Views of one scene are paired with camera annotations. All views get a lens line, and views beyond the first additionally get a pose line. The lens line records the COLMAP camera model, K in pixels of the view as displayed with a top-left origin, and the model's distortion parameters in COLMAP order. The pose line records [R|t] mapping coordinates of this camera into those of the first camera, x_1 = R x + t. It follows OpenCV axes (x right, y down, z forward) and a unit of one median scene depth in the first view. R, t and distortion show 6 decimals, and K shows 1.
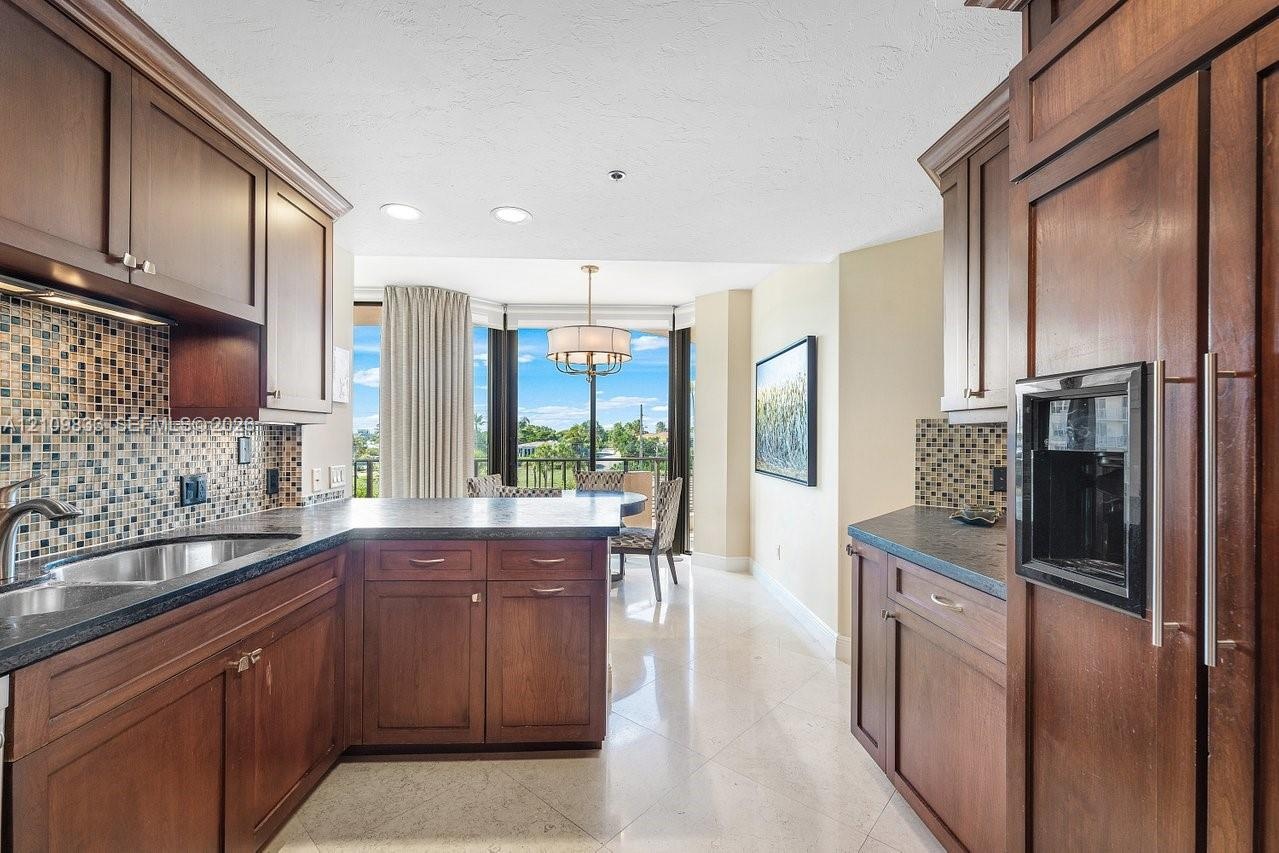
lens RADIAL K [[523.7, 0, 643.1], [0, 523.7, 433.3], [0, 0, 1]] dist [-0.002648, 0.000166]
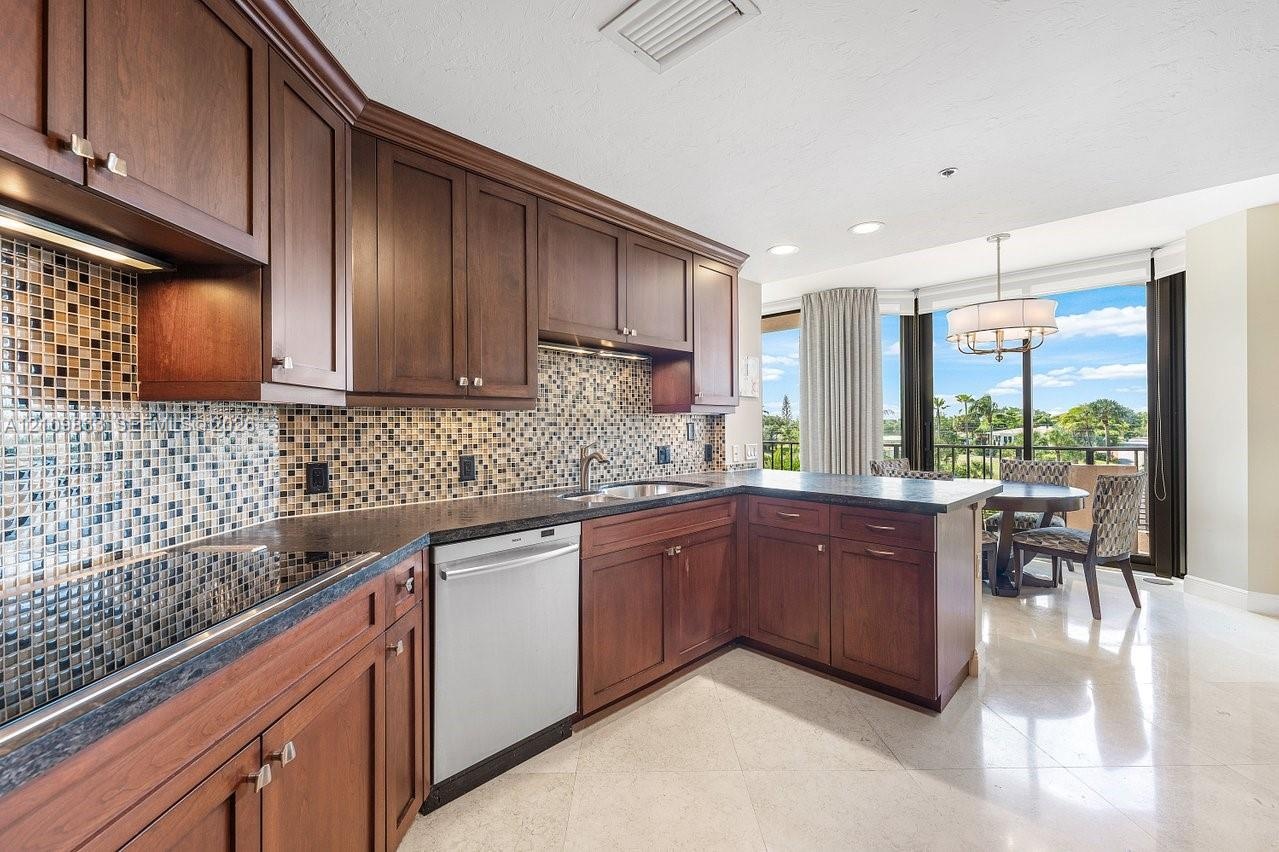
lens RADIAL K [[523.7, 0, 637.1], [0, 523.7, 422.8], [0, 0, 1]] dist [-0.002648, 0.000166]
pose [[0.671088, -0.005567, -0.741357, 0.321227], [0.010775, 0.999939, 0.002245, 0.001808], [0.741300, -0.009495, 0.671107, -0.182007]]
